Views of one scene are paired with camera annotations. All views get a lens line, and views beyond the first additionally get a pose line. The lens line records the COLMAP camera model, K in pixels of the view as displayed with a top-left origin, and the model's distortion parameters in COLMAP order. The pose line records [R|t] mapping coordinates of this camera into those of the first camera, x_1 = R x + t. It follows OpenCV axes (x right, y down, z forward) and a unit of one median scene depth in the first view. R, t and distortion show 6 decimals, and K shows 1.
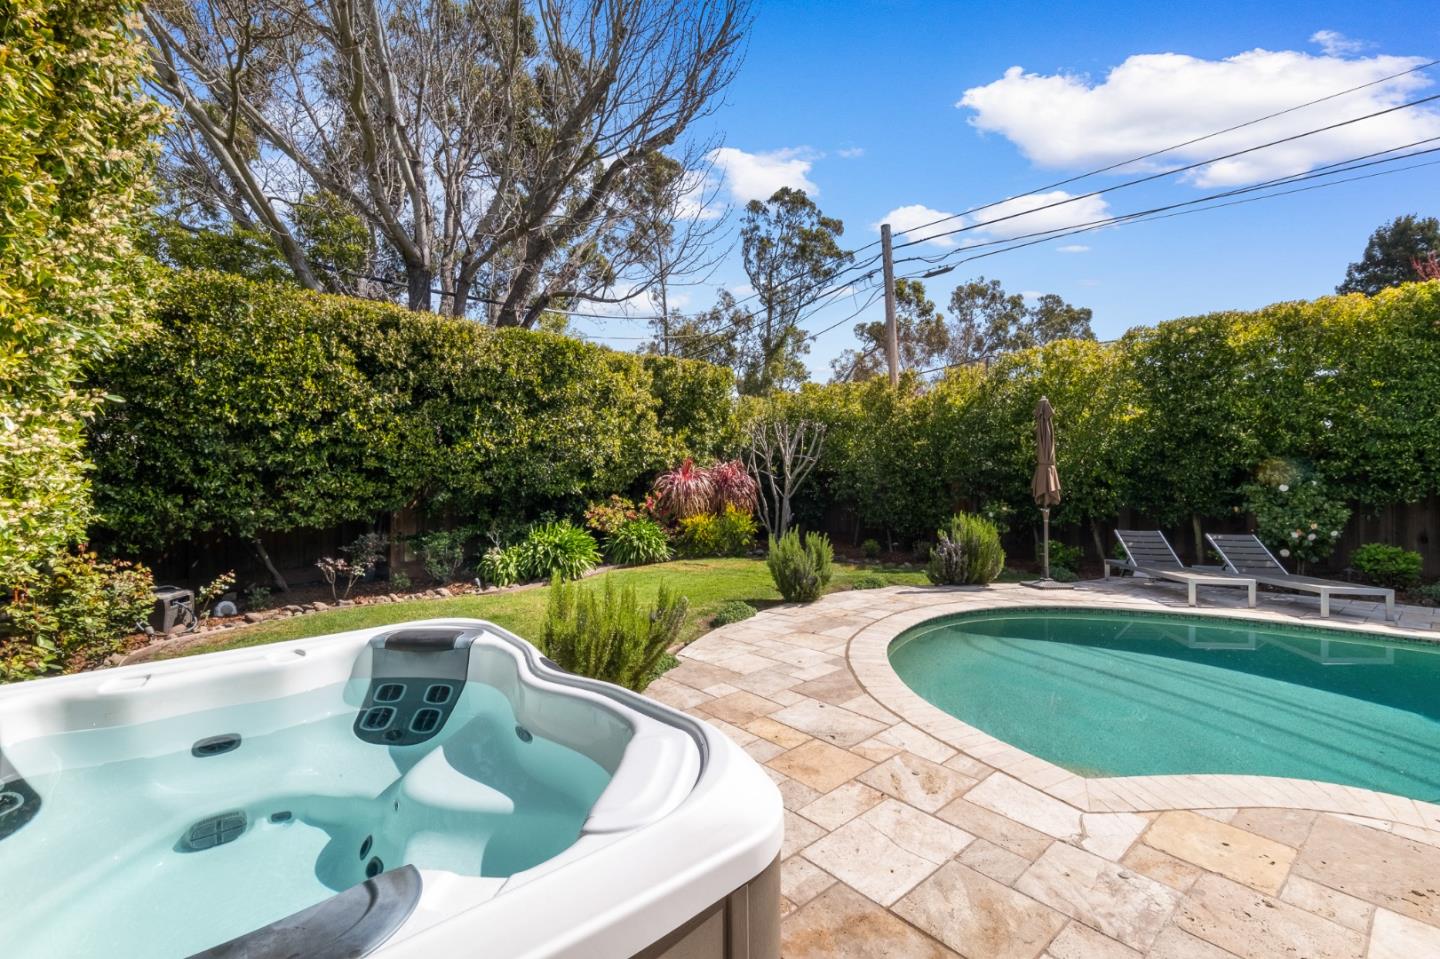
lens RADIAL K [[615.9, 0, 717.1], [0, 615.9, 467.4], [0, 0, 1]] dist [0.000450, 0.000191]
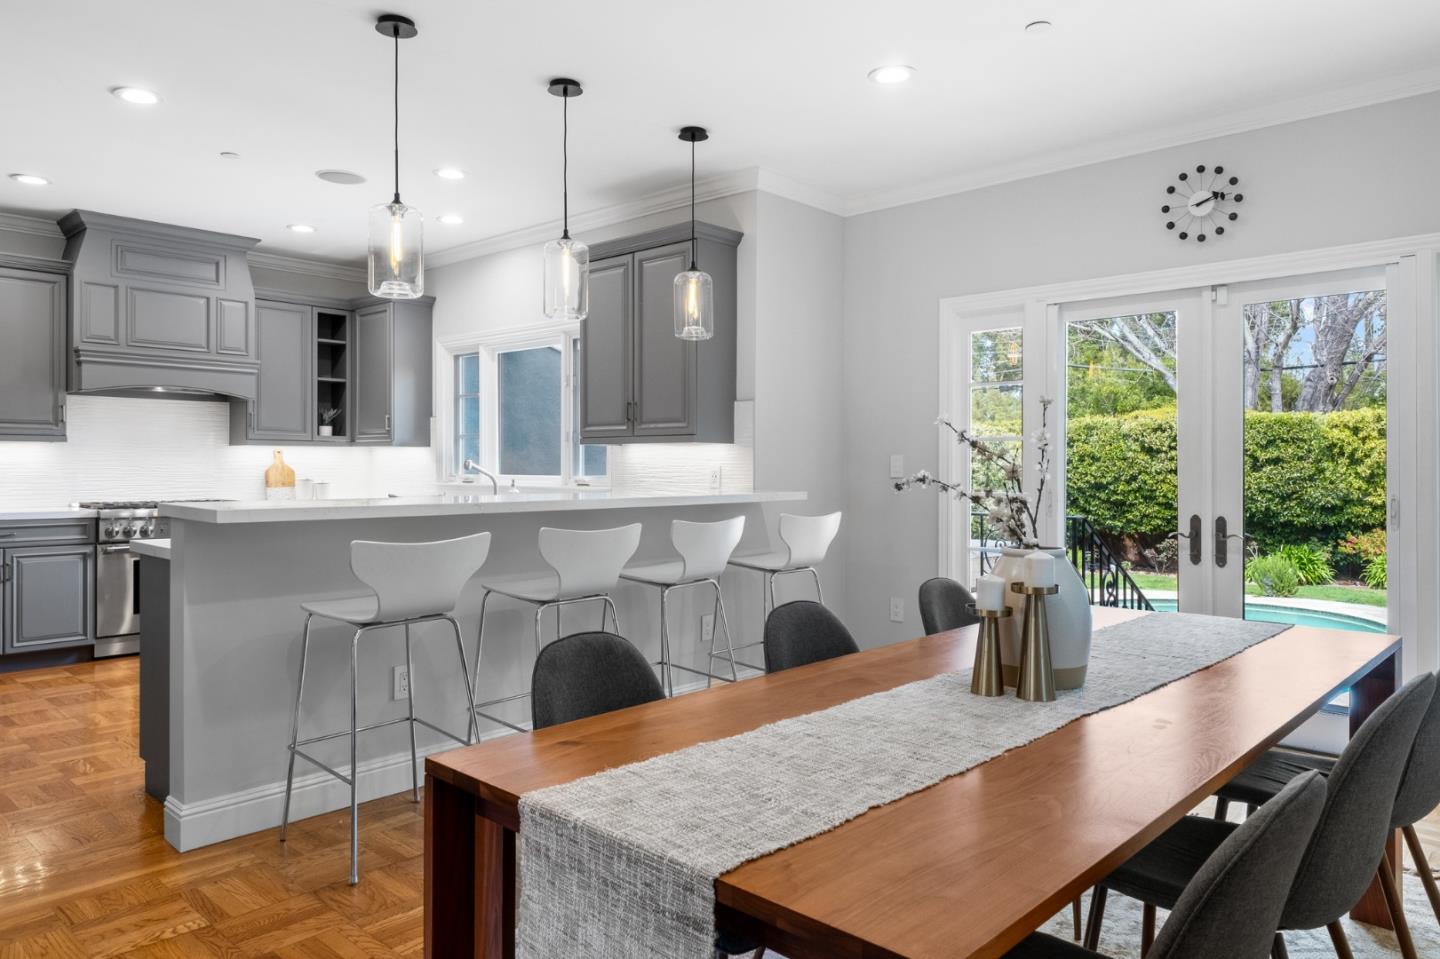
lens RADIAL K [[975.9, 0, 720.0], [0, 975.9, 479.5], [0, 0, 1]] dist [-0.000603, -0.001622]
pose [[0.100258, 0.014243, -0.994860, 2.379414], [-0.000123, 0.999898, 0.014303, -0.117824], [0.994961, -0.001311, 0.100249, -0.669934]]
